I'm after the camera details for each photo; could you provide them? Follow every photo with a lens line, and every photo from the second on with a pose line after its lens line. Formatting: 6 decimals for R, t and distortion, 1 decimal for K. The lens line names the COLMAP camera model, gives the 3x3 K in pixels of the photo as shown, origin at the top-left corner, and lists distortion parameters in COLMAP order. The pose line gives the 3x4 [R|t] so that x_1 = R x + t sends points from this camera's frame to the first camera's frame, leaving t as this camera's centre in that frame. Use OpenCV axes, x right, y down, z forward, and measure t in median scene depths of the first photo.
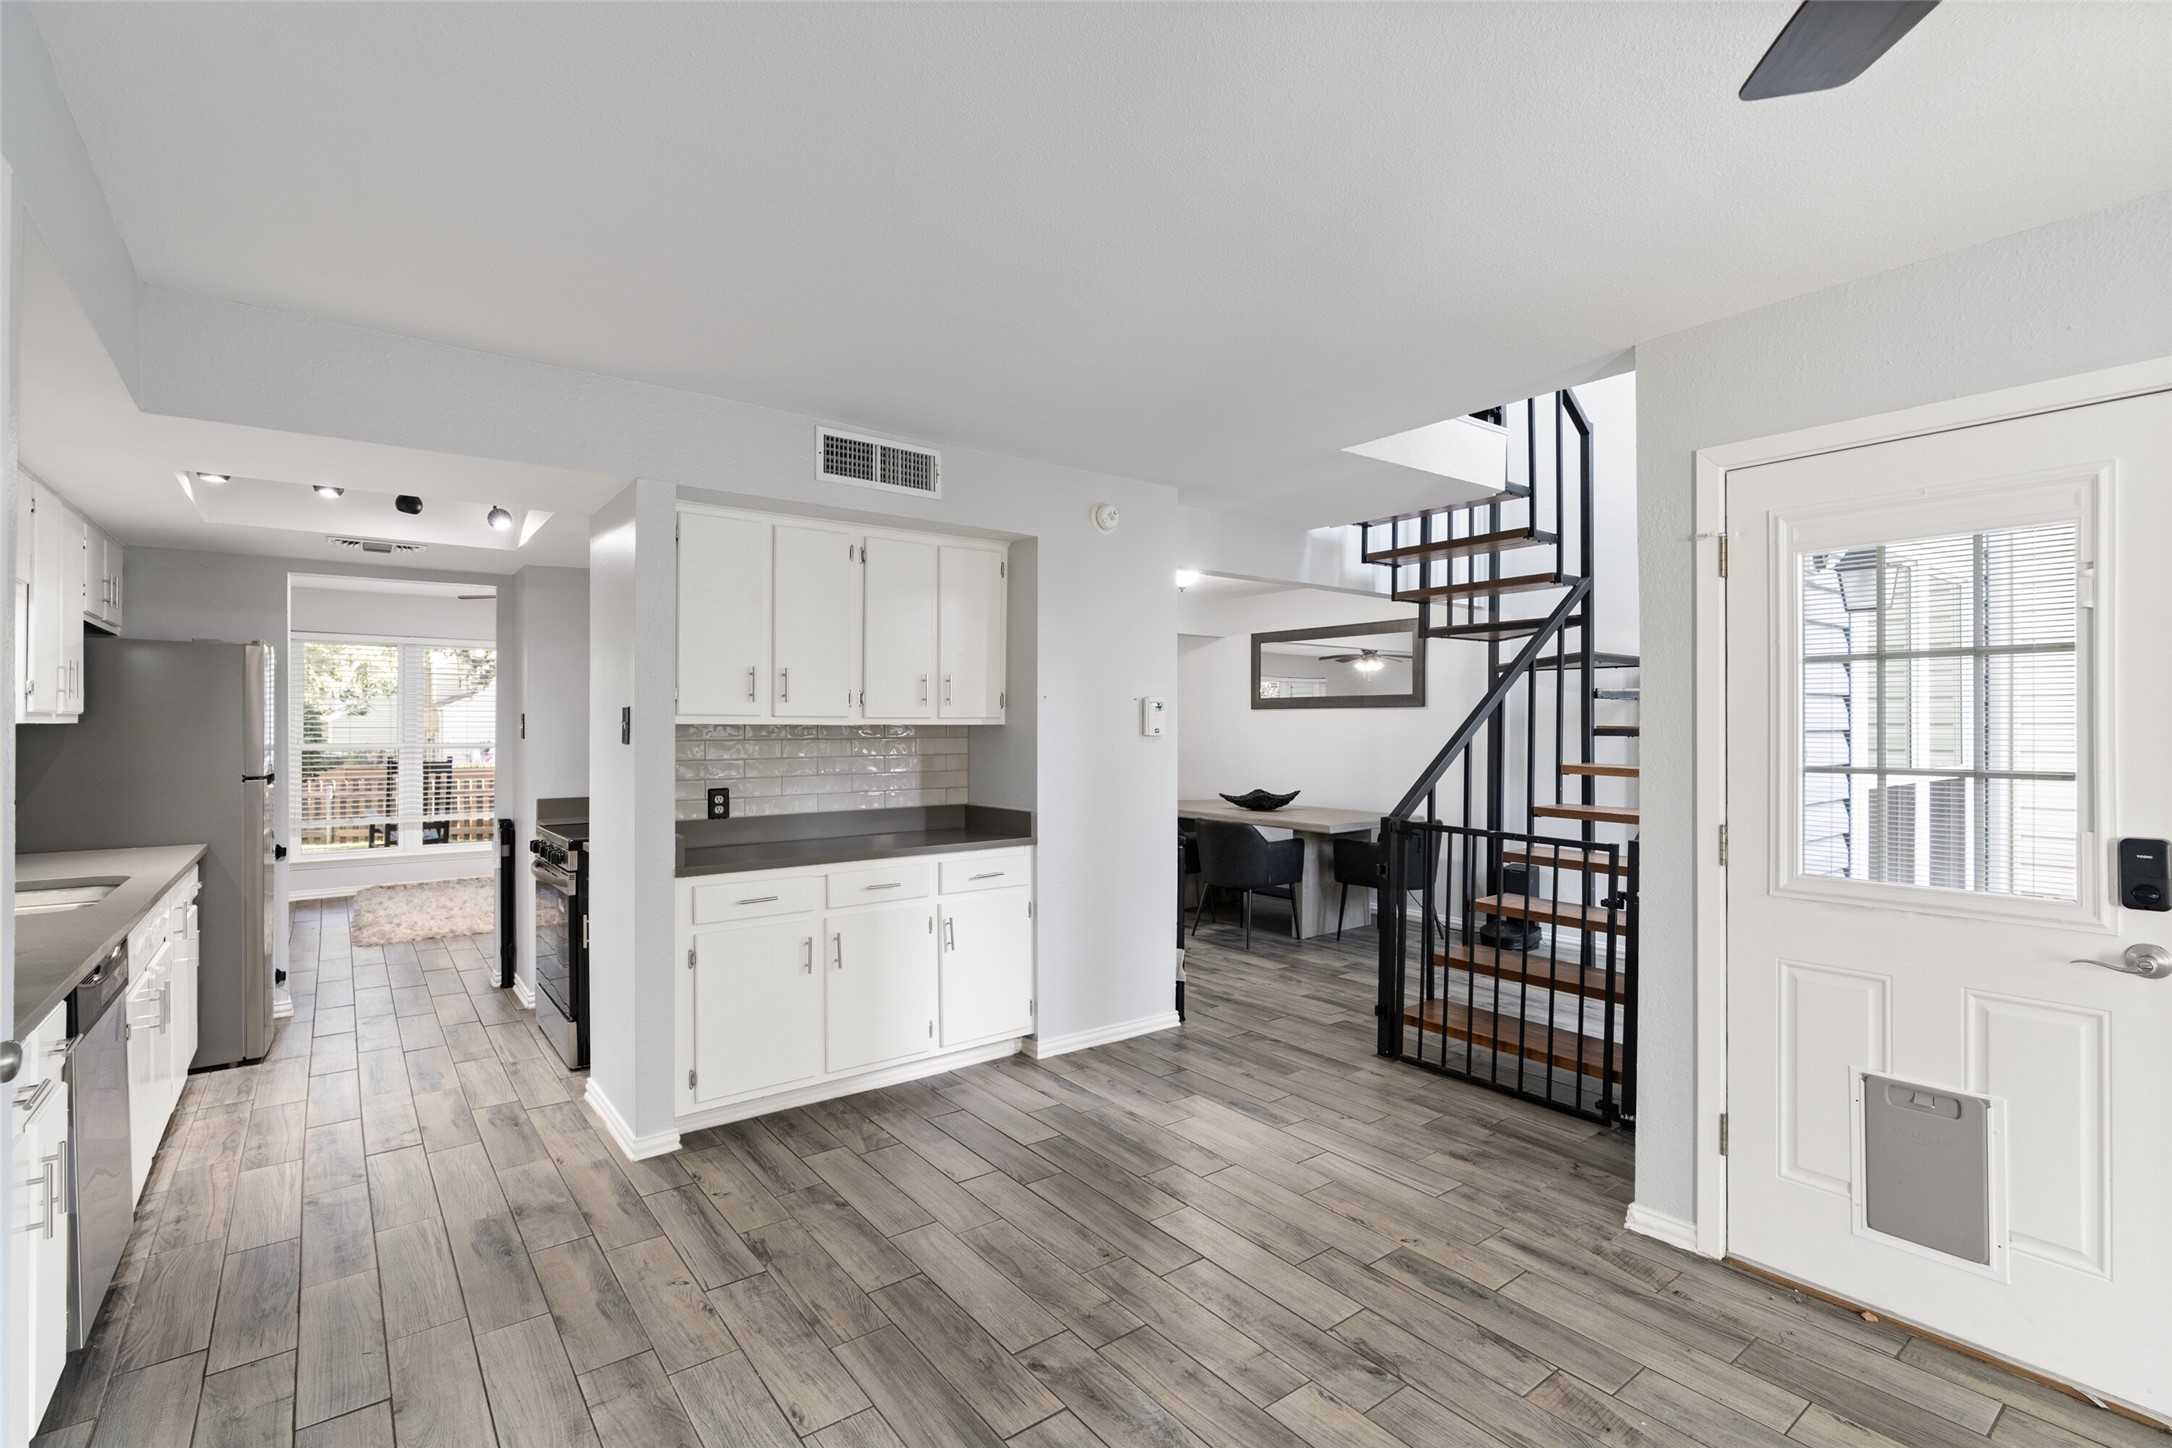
lens RADIAL K [[983.5, 0, 1090.9], [0, 983.5, 725.4], [0, 0, 1]] dist [-0.004154, 0.000186]
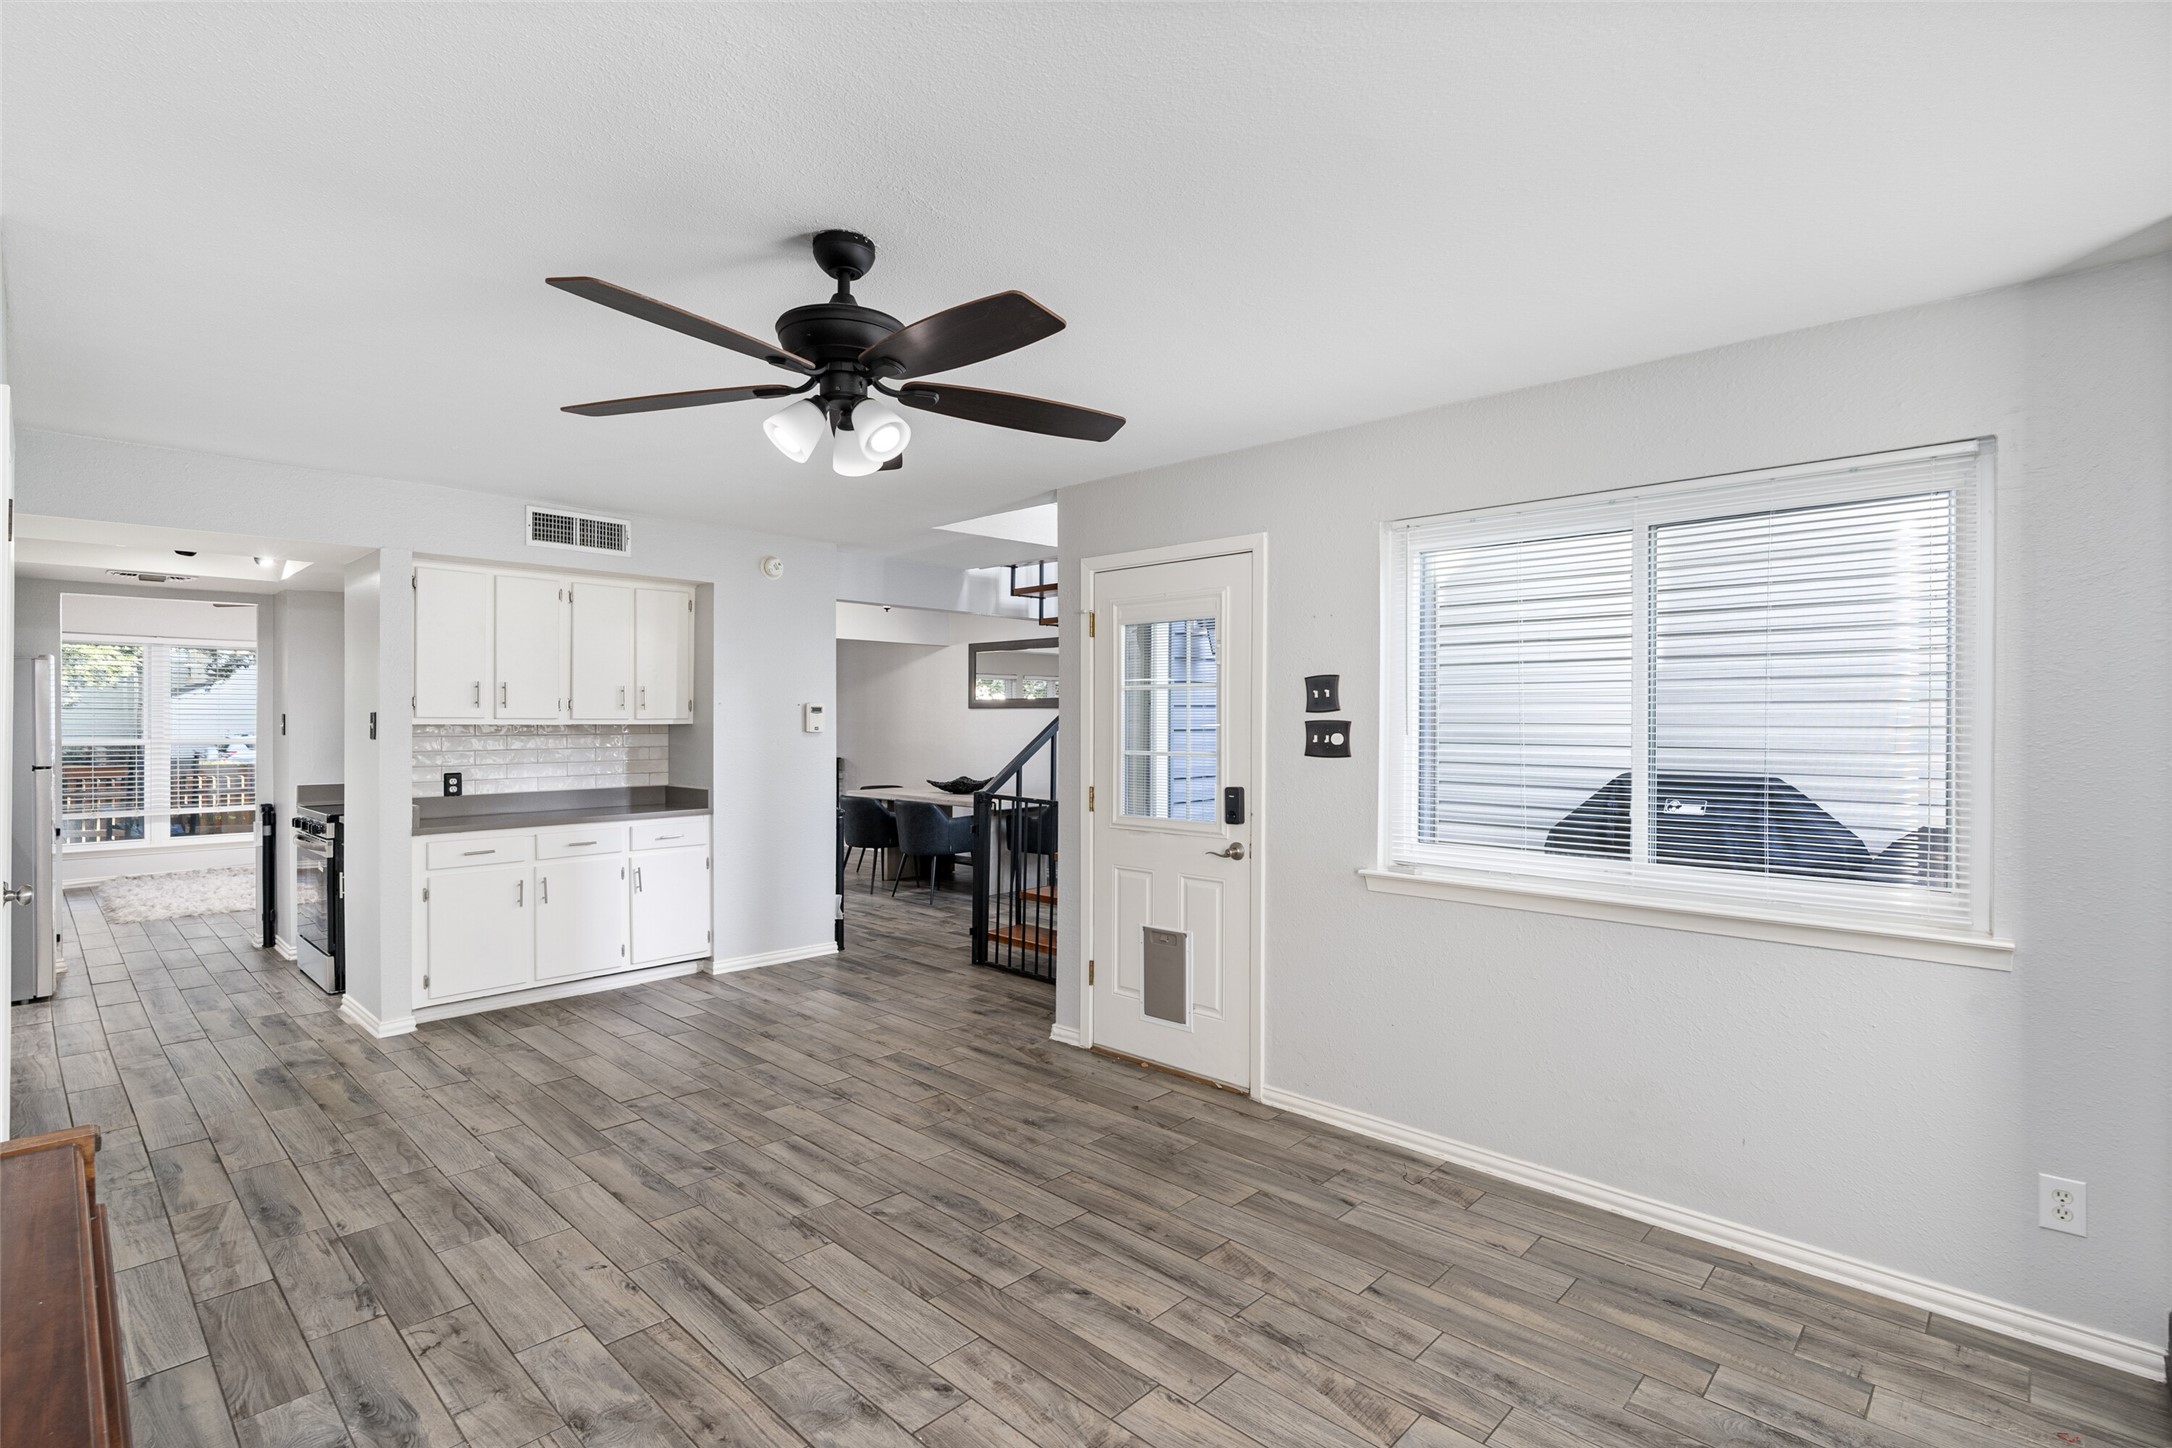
lens RADIAL K [[1028.3, 0, 1086.0], [0, 1028.3, 724.0], [0, 0, 1]] dist [-0.001777, 0.000407]
pose [[0.988761, 0.000433, 0.149507, 0.261523], [-0.001094, 0.999990, 0.004339, -0.008270], [-0.149503, -0.004453, 0.988751, -0.500404]]
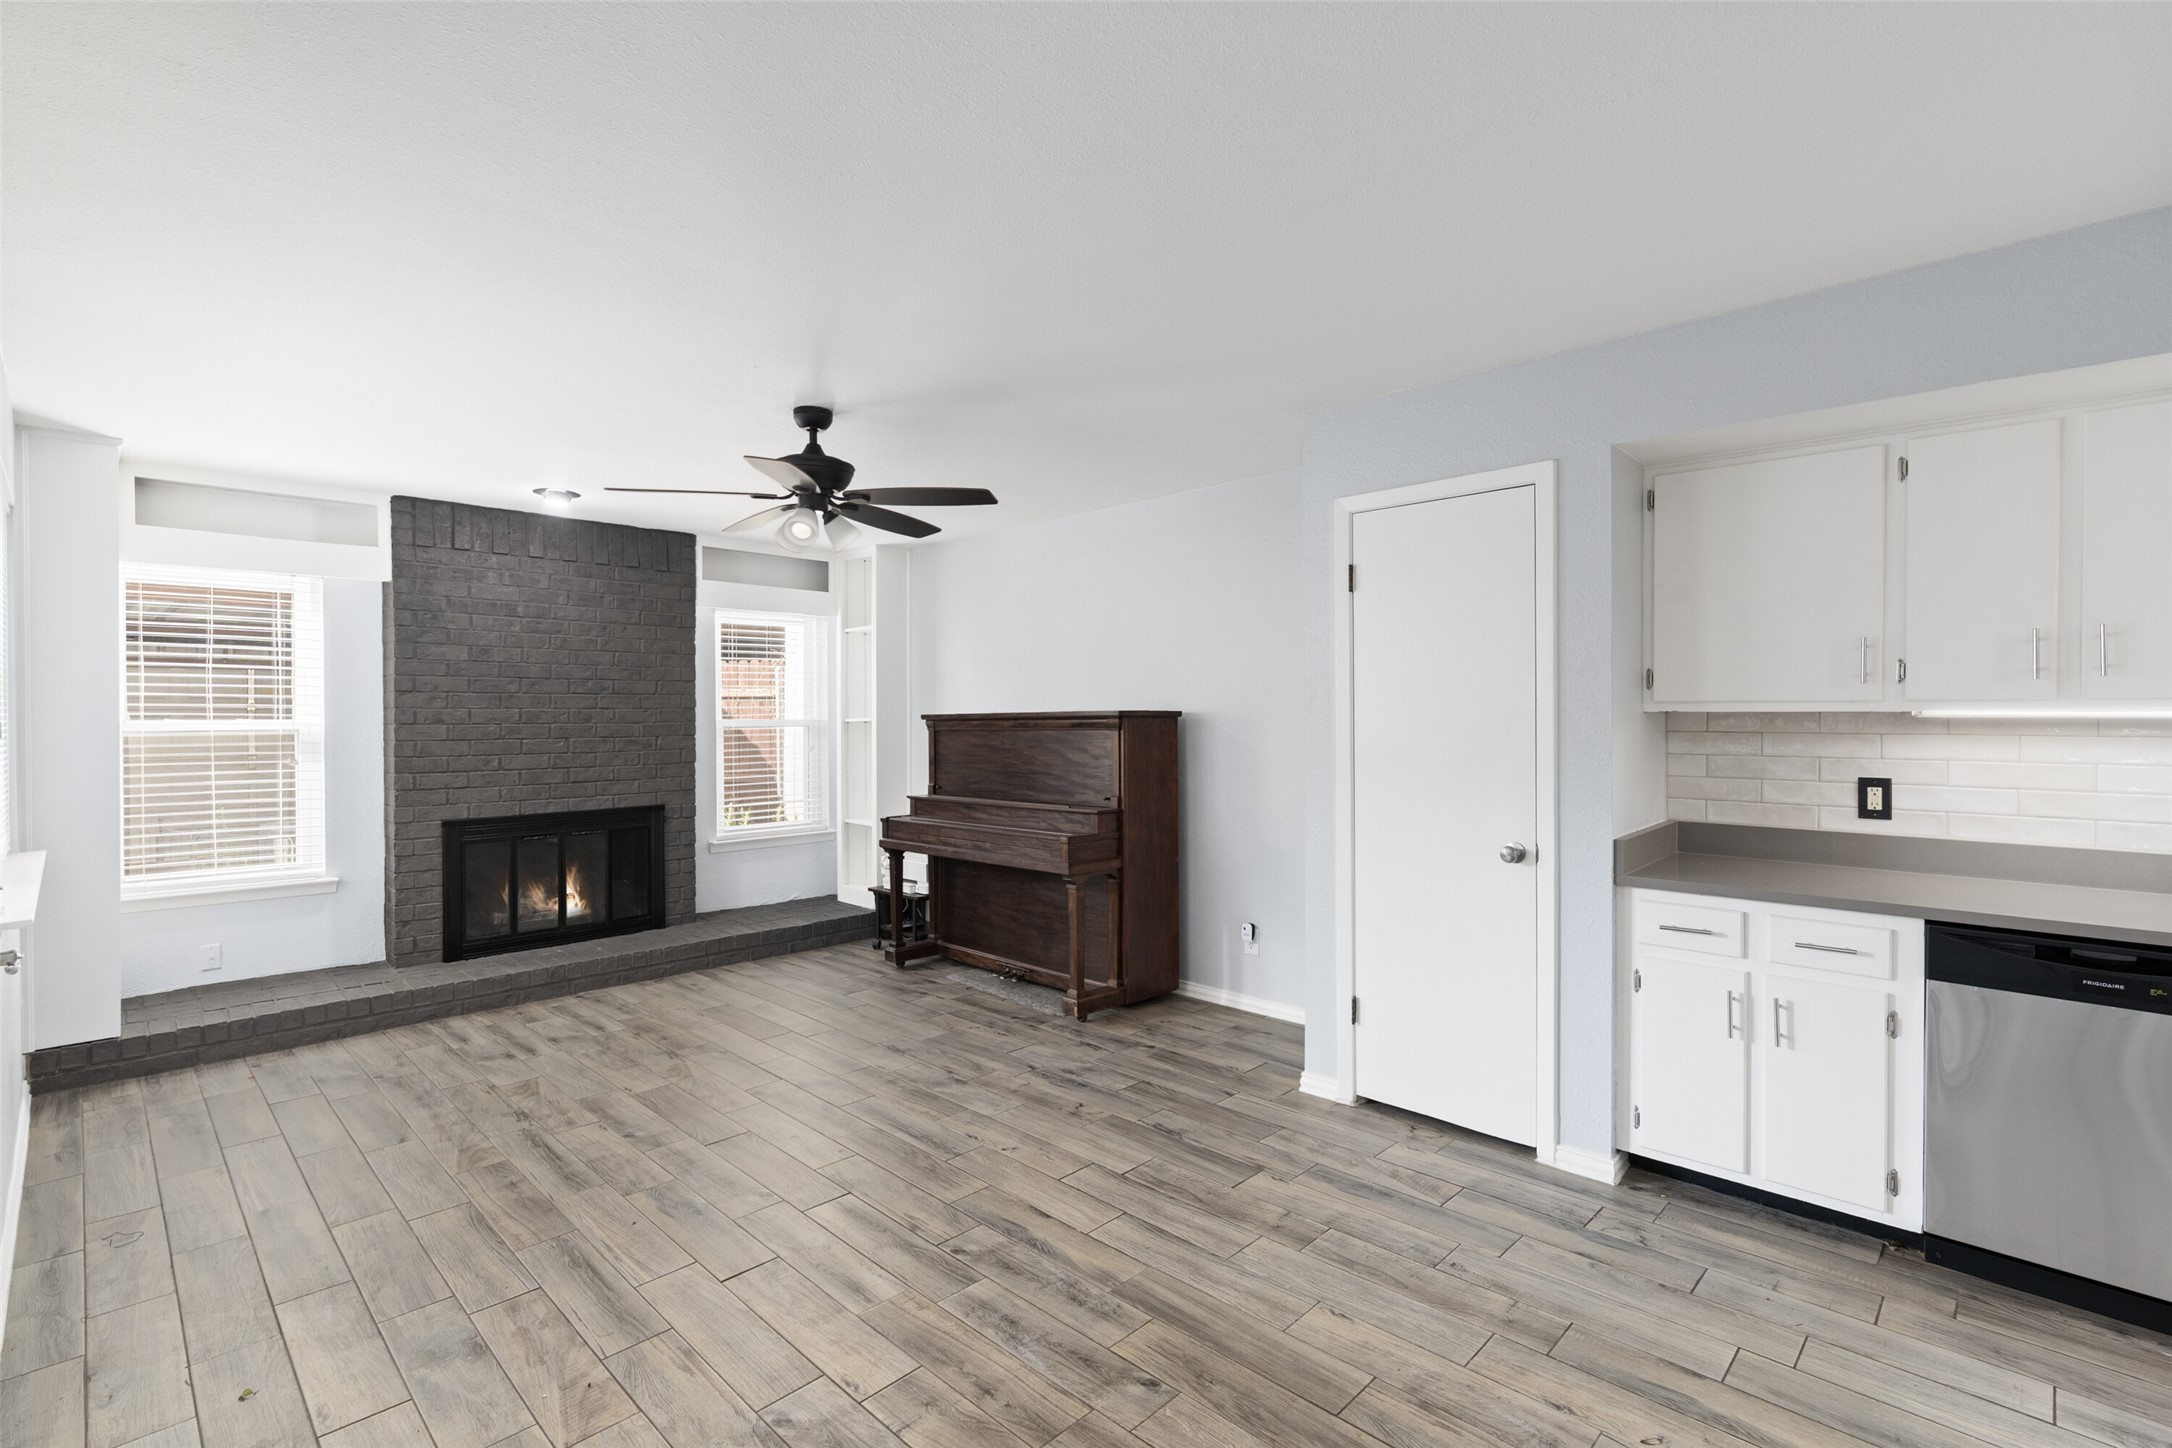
lens RADIAL K [[994.6, 0, 1092.6], [0, 994.6, 718.6], [0, 0, 1]] dist [-0.002960, 0.000112]
pose [[-0.990200, 0.004126, -0.139593, 0.075953], [0.003058, 0.999964, 0.007865, 0.001344], [0.139620, 0.007361, -0.990178, 1.119730]]
